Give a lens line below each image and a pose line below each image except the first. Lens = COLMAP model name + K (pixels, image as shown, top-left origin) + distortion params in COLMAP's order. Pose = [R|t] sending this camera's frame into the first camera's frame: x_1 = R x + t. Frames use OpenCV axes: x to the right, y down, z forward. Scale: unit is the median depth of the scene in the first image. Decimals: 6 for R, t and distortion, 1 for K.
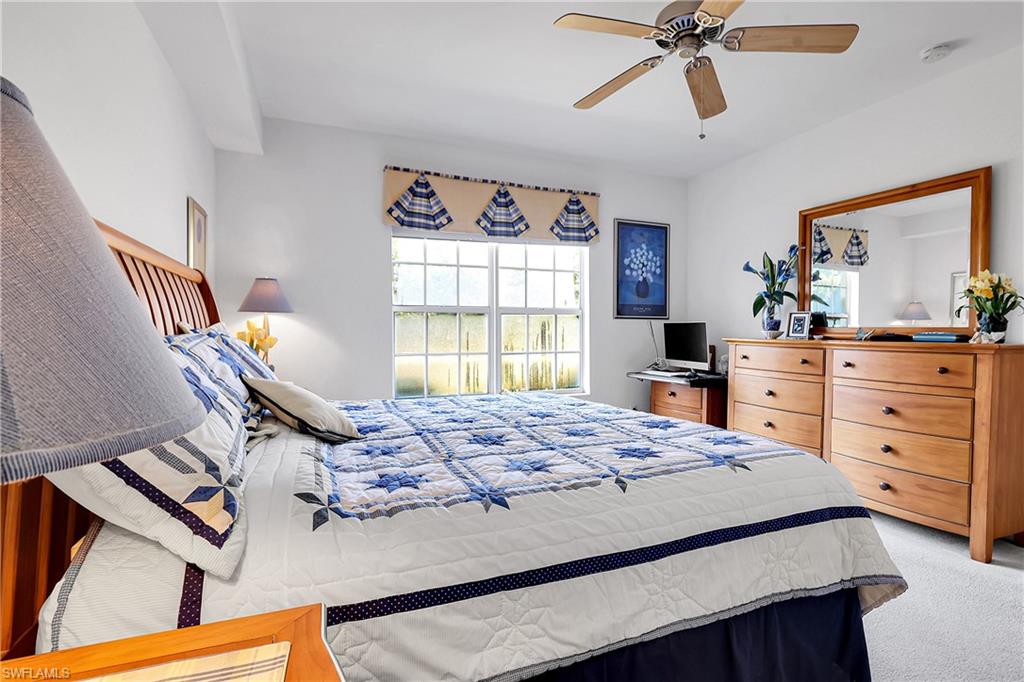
lens RADIAL K [[483.4, 0, 512.1], [0, 483.4, 339.4], [0, 0, 1]] dist [0.001336, 0.001550]
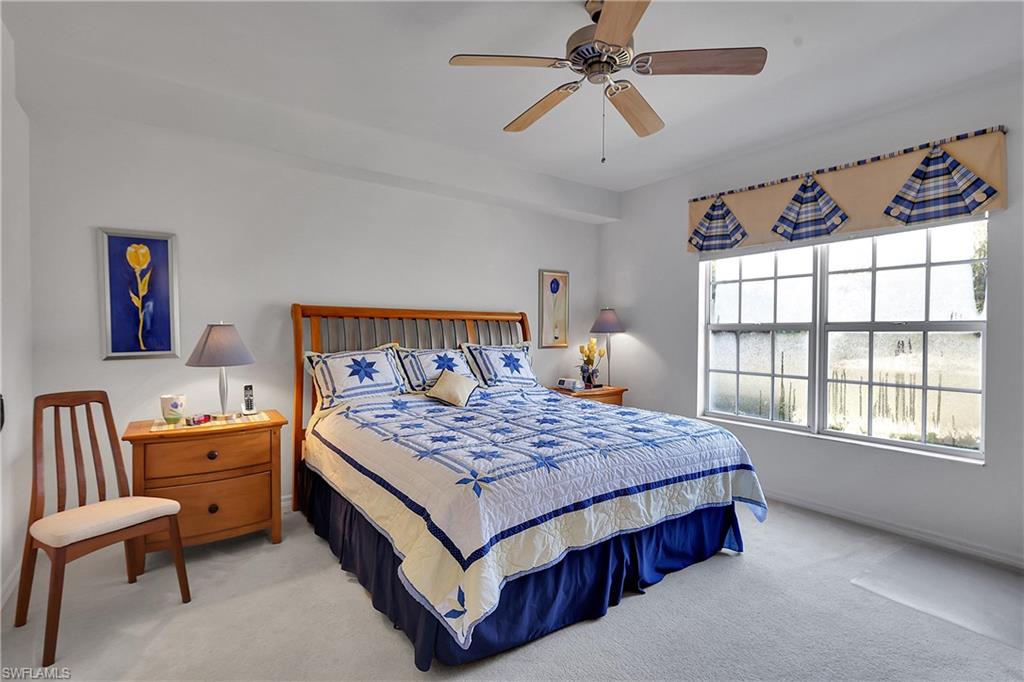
lens RADIAL K [[483.4, 0, 501.6], [0, 483.4, 337.7], [0, 0, 1]] dist [0.001336, 0.001550]
pose [[0.211199, 0.022036, -0.977195, 0.938282], [-0.013237, 0.999719, 0.019683, -0.072141], [0.977353, 0.008778, 0.211431, 0.429664]]
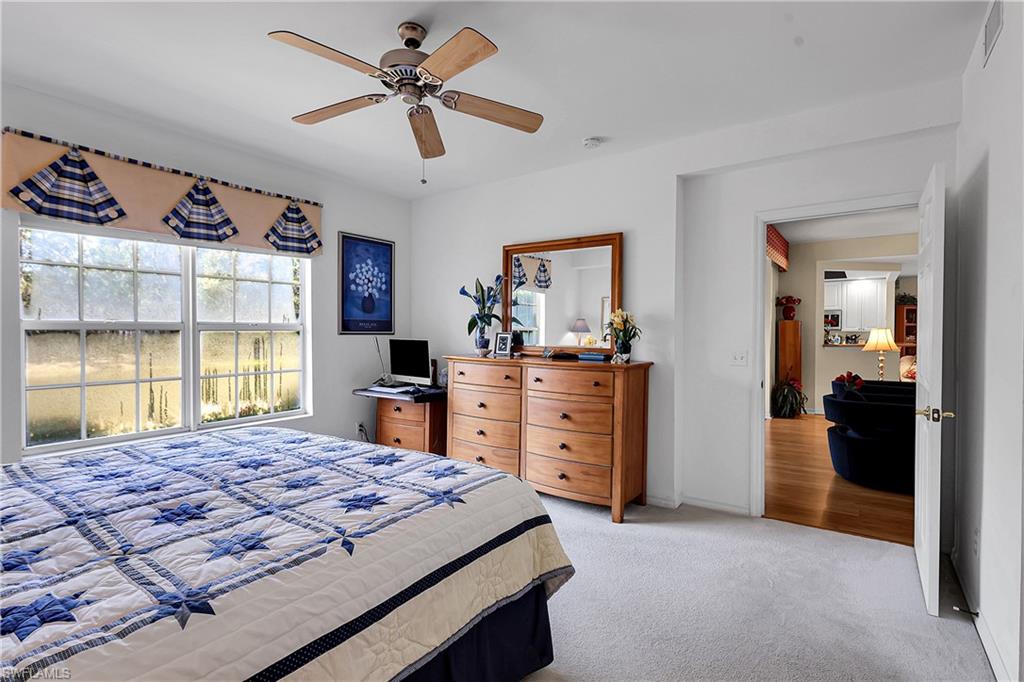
lens RADIAL K [[483.4, 0, 511.3], [0, 483.4, 338.1], [0, 0, 1]] dist [0.001336, 0.001550]
pose [[0.852209, -0.004013, 0.523187, -0.001647], [0.003570, 0.999992, 0.001854, -0.056788], [-0.523190, 0.000288, 0.852216, -0.006695]]
